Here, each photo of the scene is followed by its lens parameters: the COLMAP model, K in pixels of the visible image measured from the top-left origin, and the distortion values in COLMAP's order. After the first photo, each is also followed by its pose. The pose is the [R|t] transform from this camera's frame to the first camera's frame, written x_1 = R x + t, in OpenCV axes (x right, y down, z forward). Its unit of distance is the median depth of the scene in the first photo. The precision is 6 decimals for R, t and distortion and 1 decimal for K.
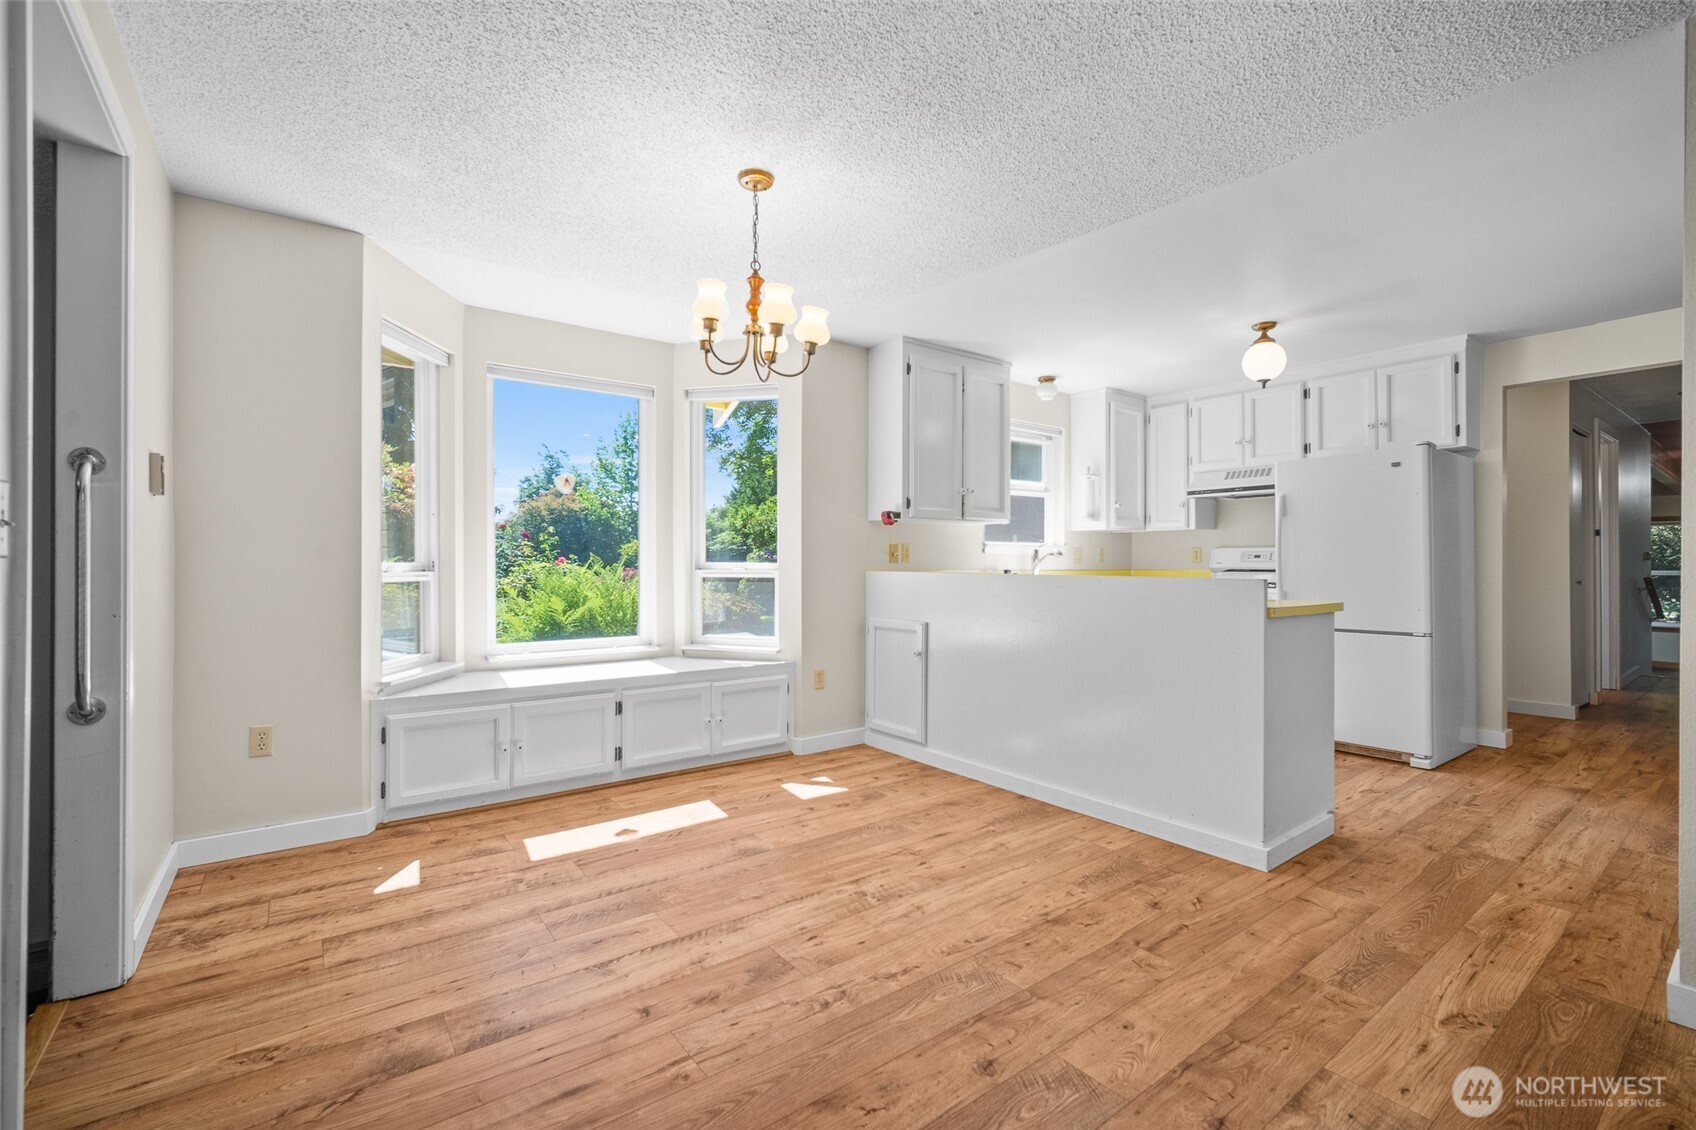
lens RADIAL K [[738.6, 0, 849.7], [0, 738.6, 558.3], [0, 0, 1]] dist [-0.014683, 0.005487]
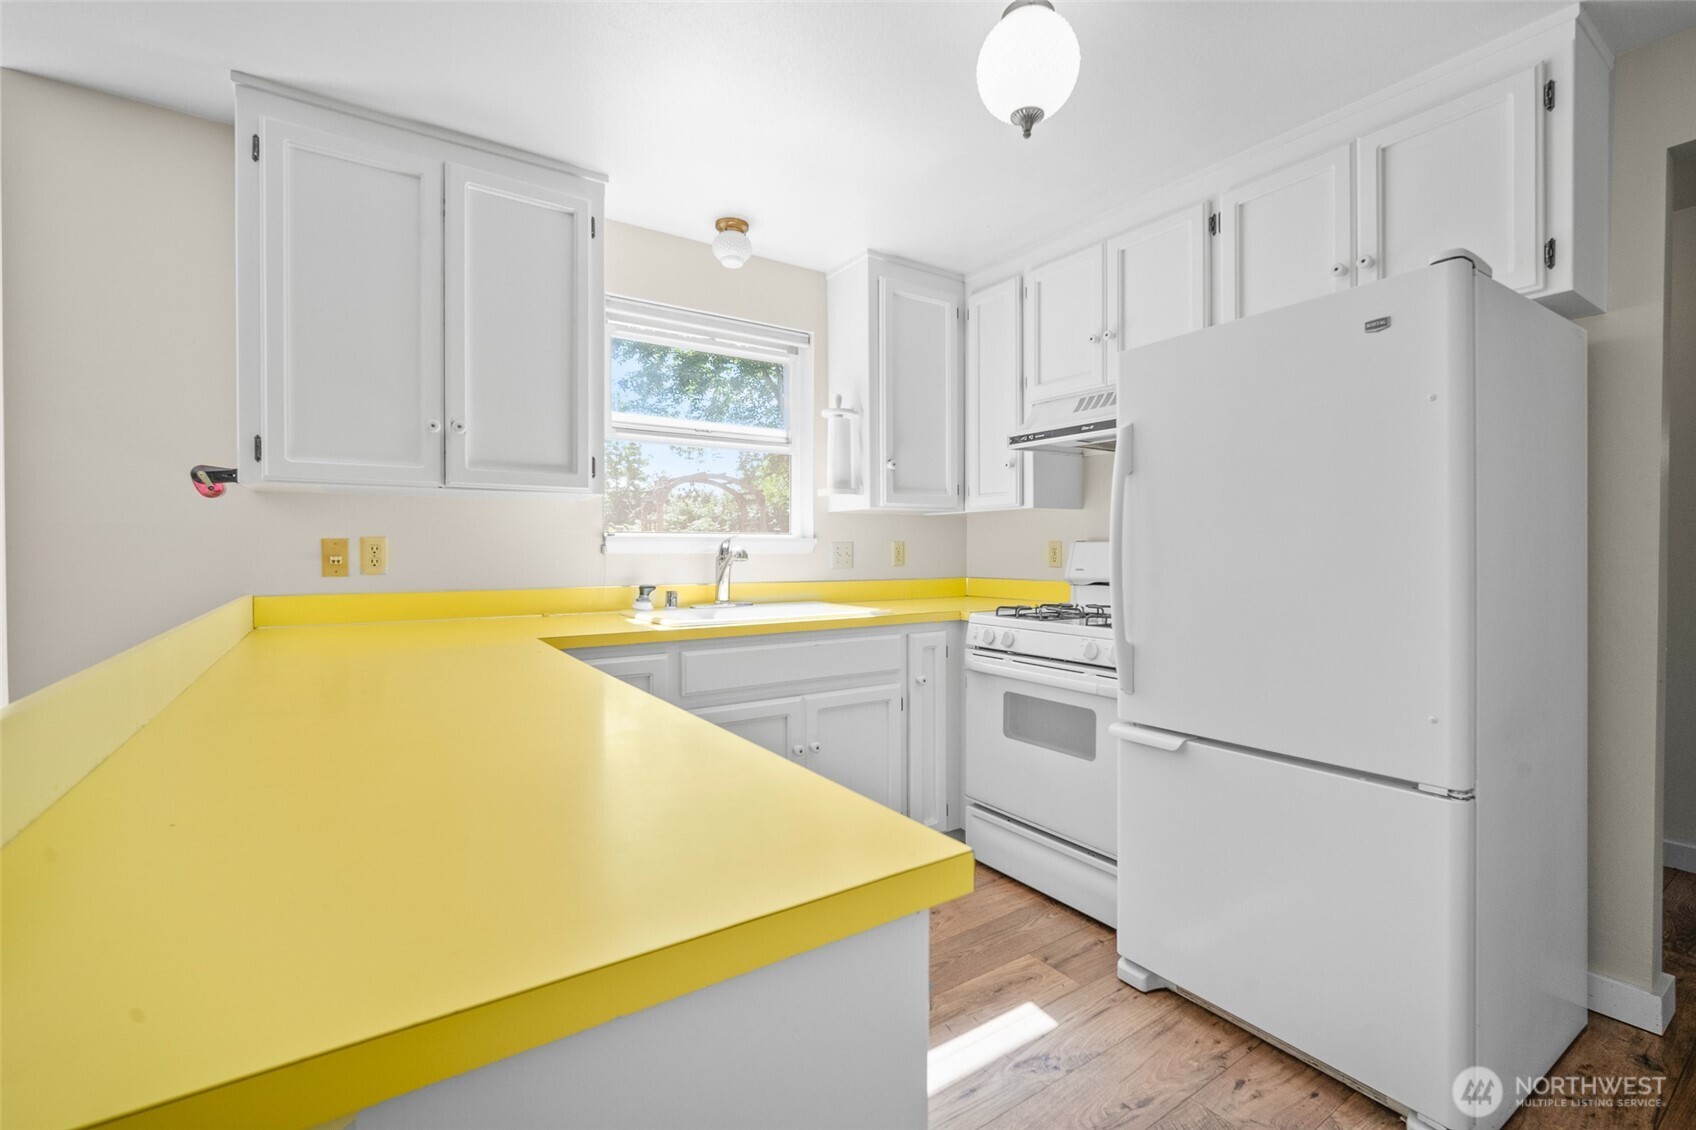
lens RADIAL K [[738.6, 0, 849.7], [0, 738.6, 558.3], [0, 0, 1]] dist [-0.014683, 0.005487]
pose [[0.998706, -0.001203, -0.050841, 0.507873], [0.002071, 0.999853, 0.017024, -0.016407], [0.050813, -0.017107, 0.998562, 0.628290]]
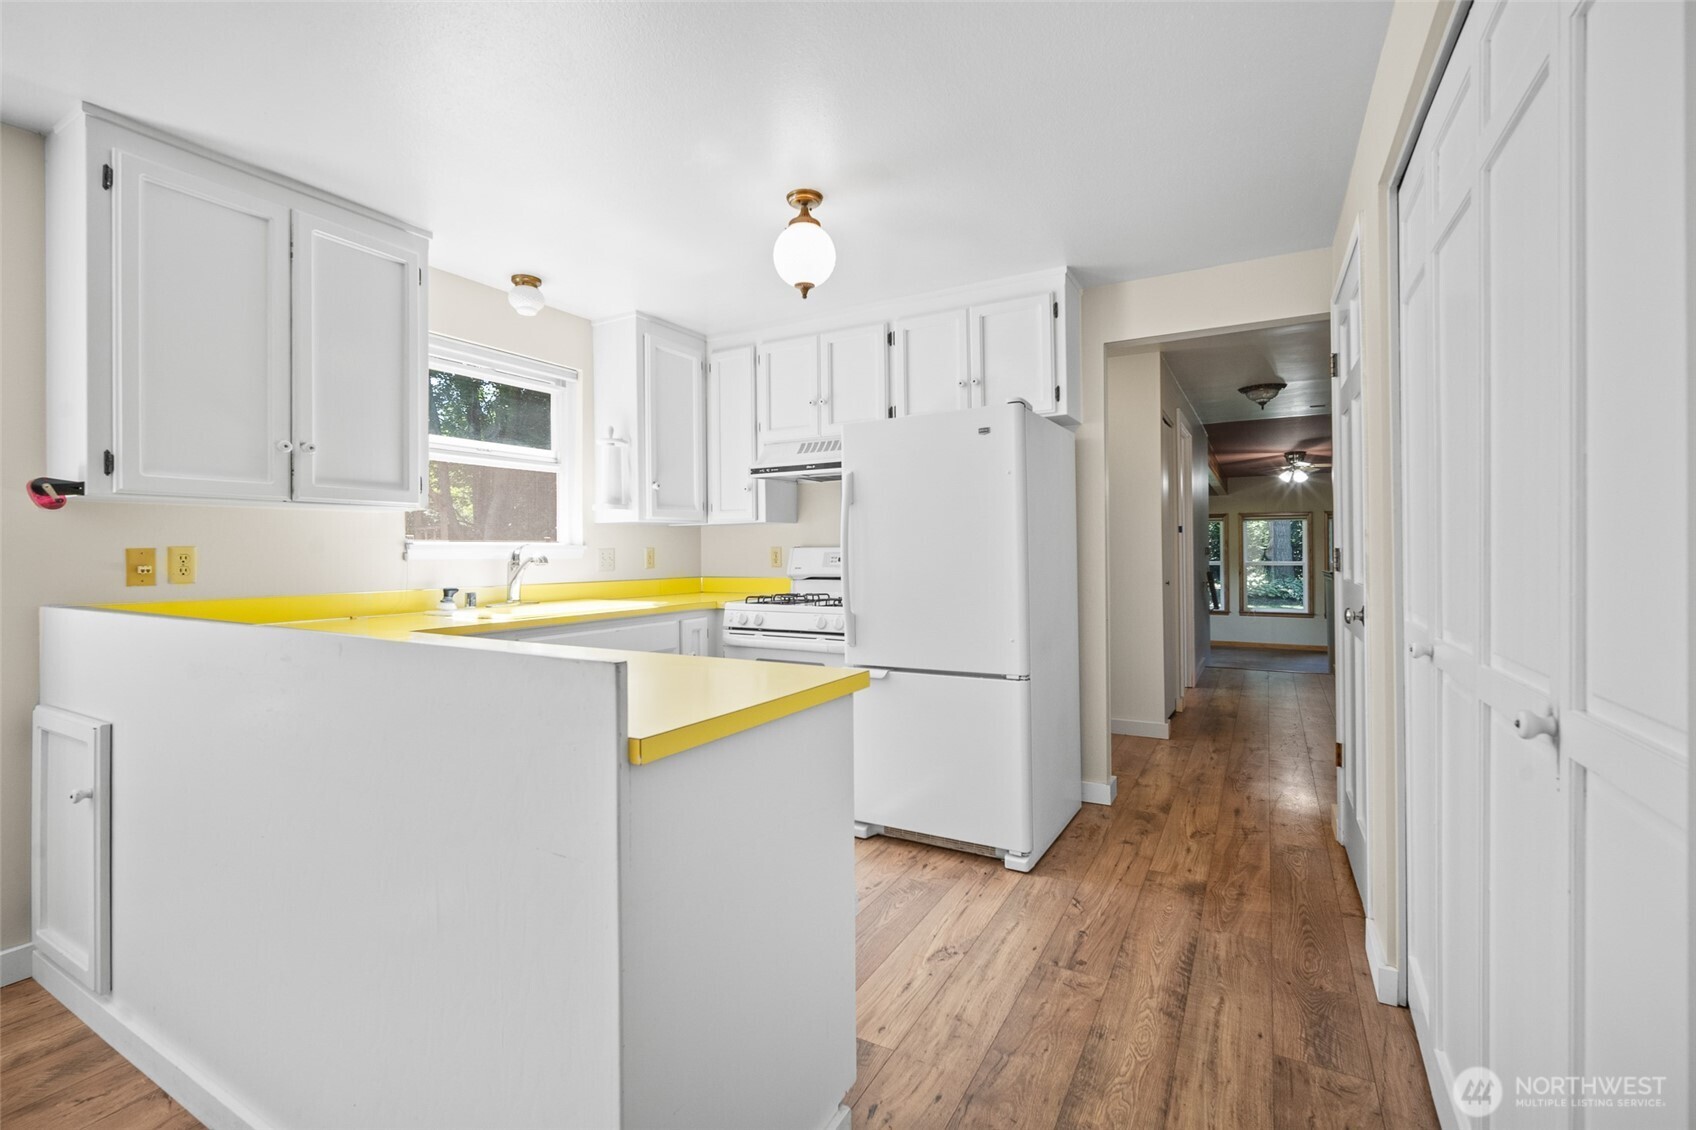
lens RADIAL K [[744.2, 0, 851.1], [0, 744.2, 547.5], [0, 0, 1]] dist [-0.013219, 0.005404]
pose [[0.916057, -0.007006, 0.400988, 0.356333], [0.007897, 0.999969, -0.000572, -0.018798], [-0.400971, 0.003690, 0.916083, 0.419325]]
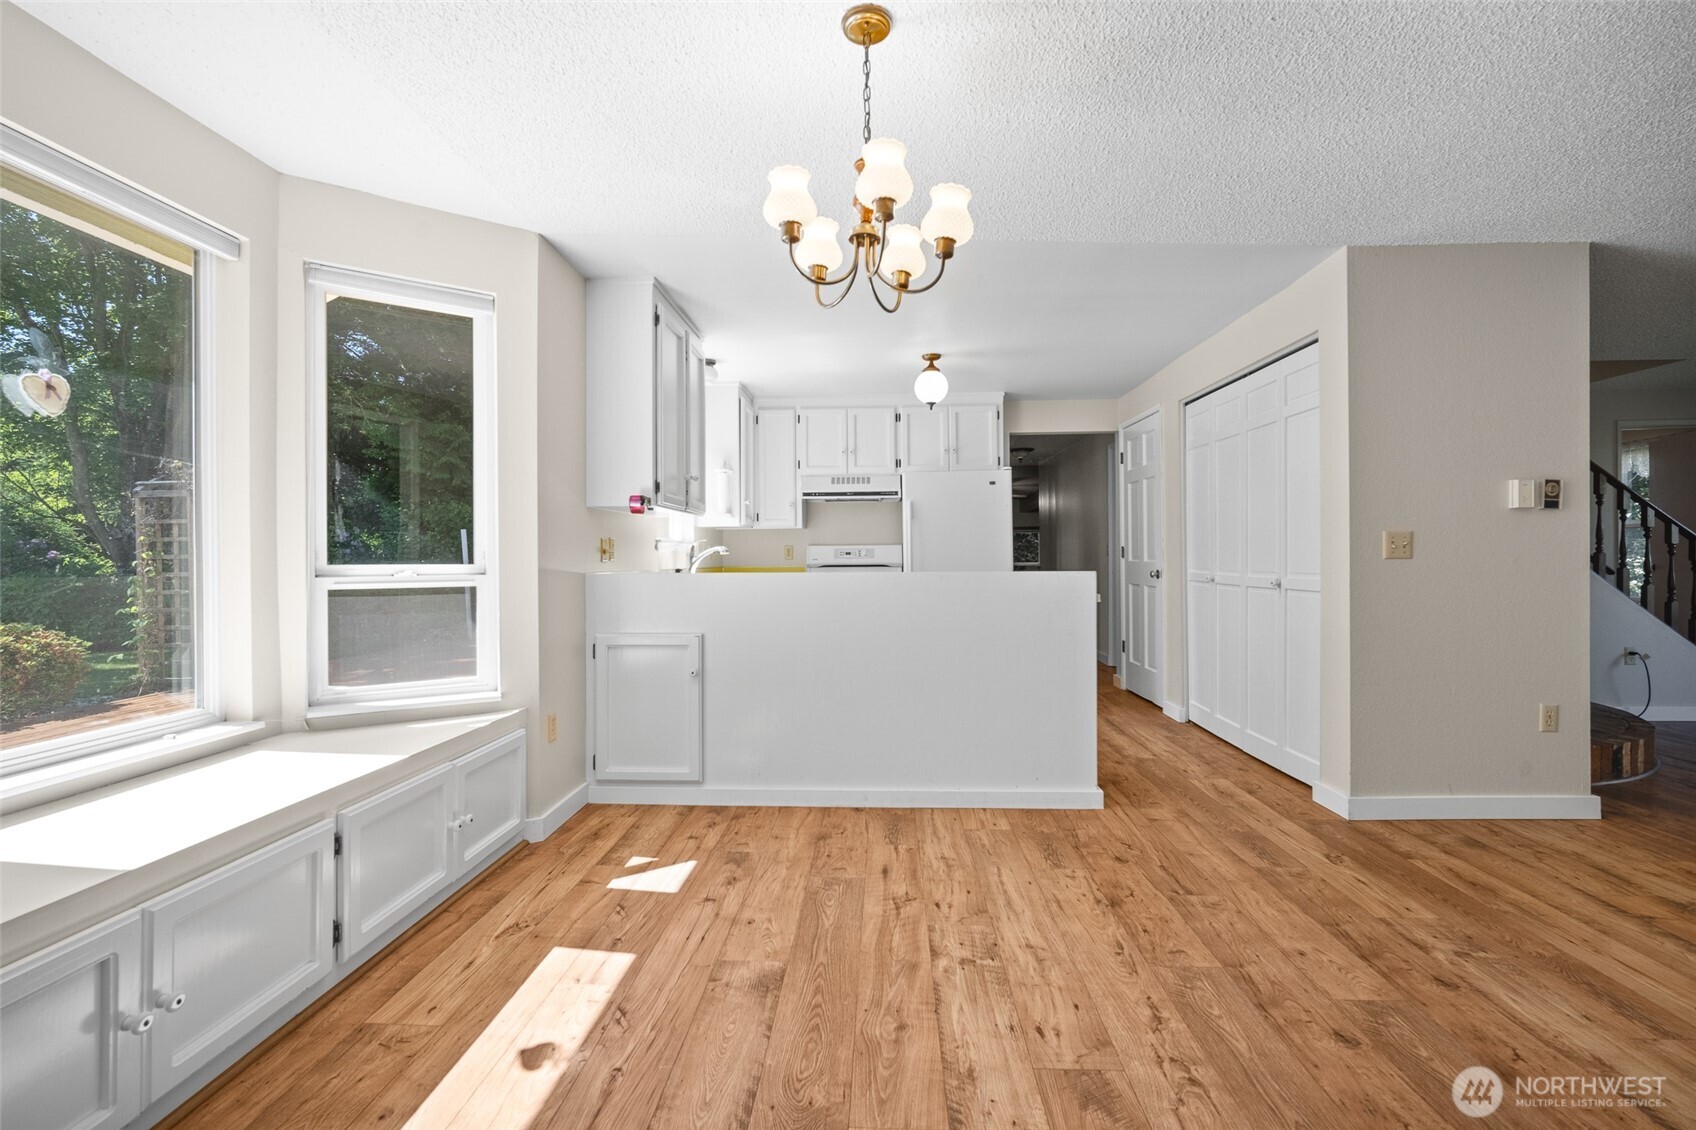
lens RADIAL K [[738.6, 0, 849.7], [0, 738.6, 558.3], [0, 0, 1]] dist [-0.014683, 0.005487]
pose [[0.640157, -0.005958, 0.768221, -0.441887], [0.003686, 0.999982, 0.004684, -0.000781], [-0.768235, -0.000166, 0.640168, 0.362376]]
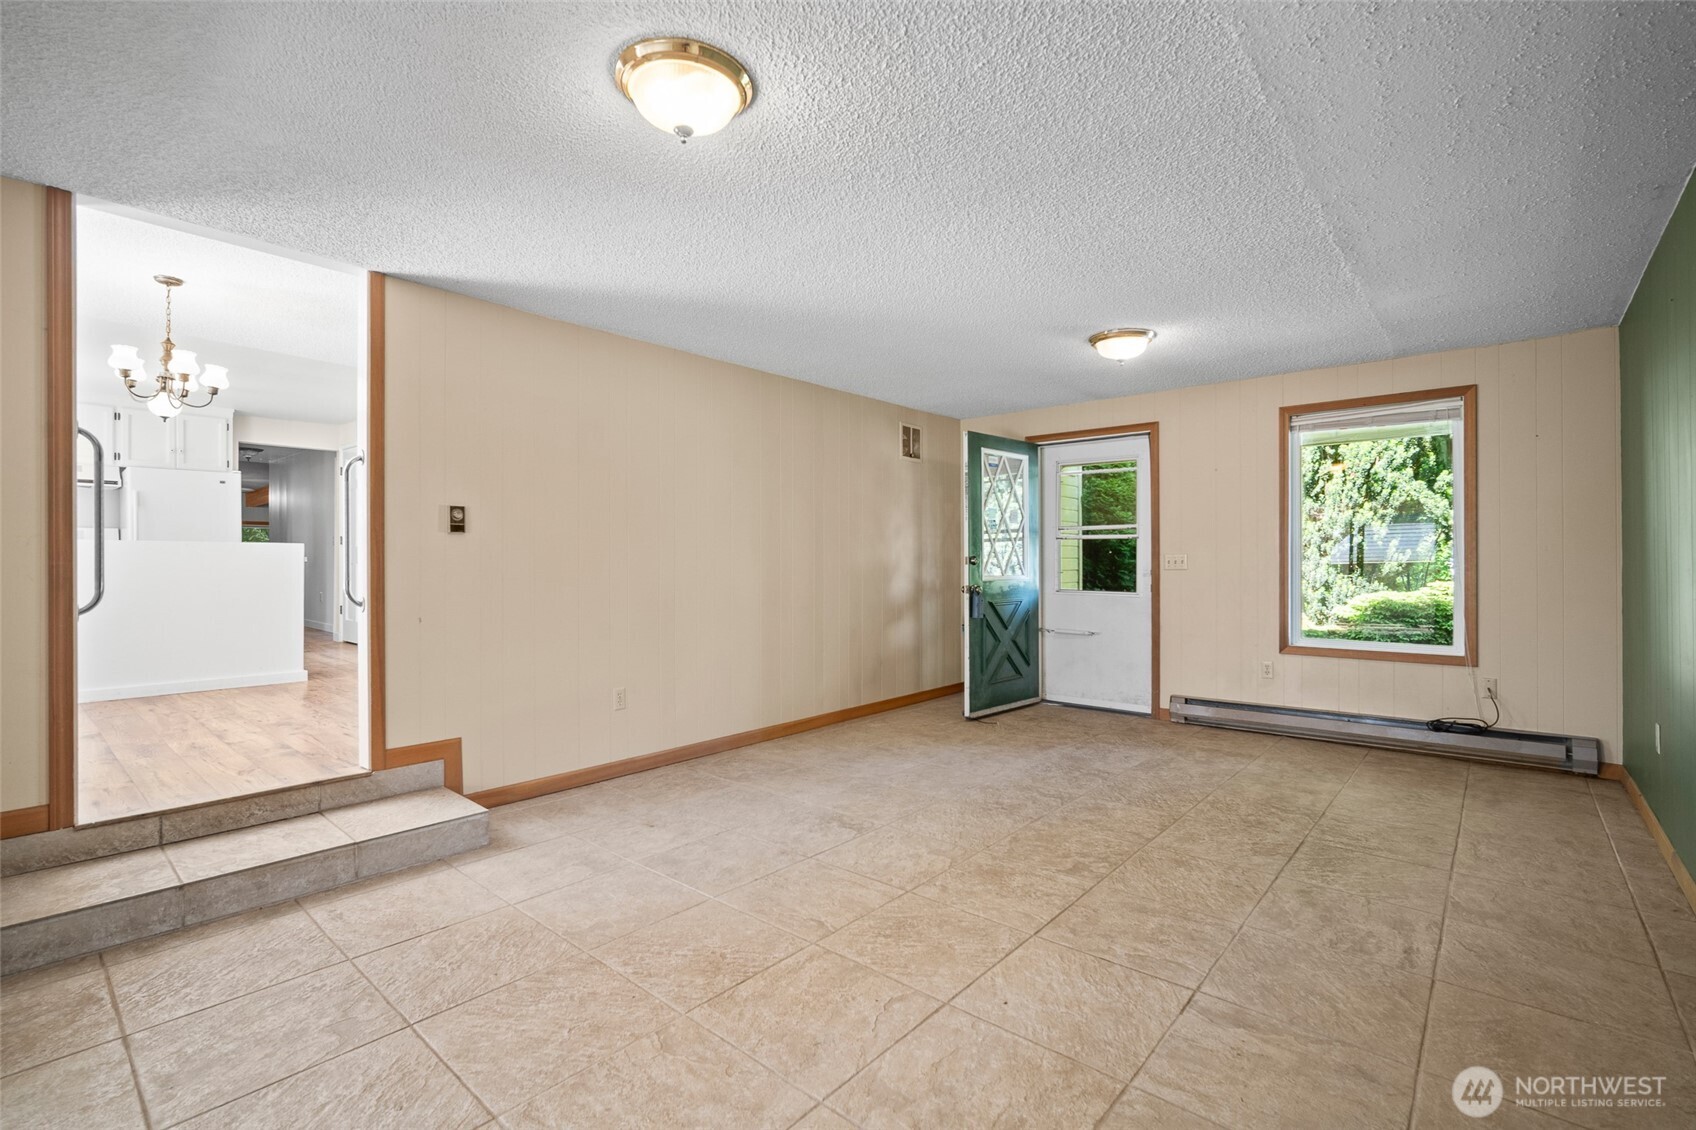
lens RADIAL K [[775.8, 0, 848.0], [0, 775.8, 565.0], [0, 0, 1]] dist [-0.001478, 0.000099]
pose [[-0.193873, -0.002094, 0.981024, -1.313789], [-0.006354, 0.999979, 0.000878, 0.052793], [-0.981006, -0.006063, -0.193883, -0.066994]]
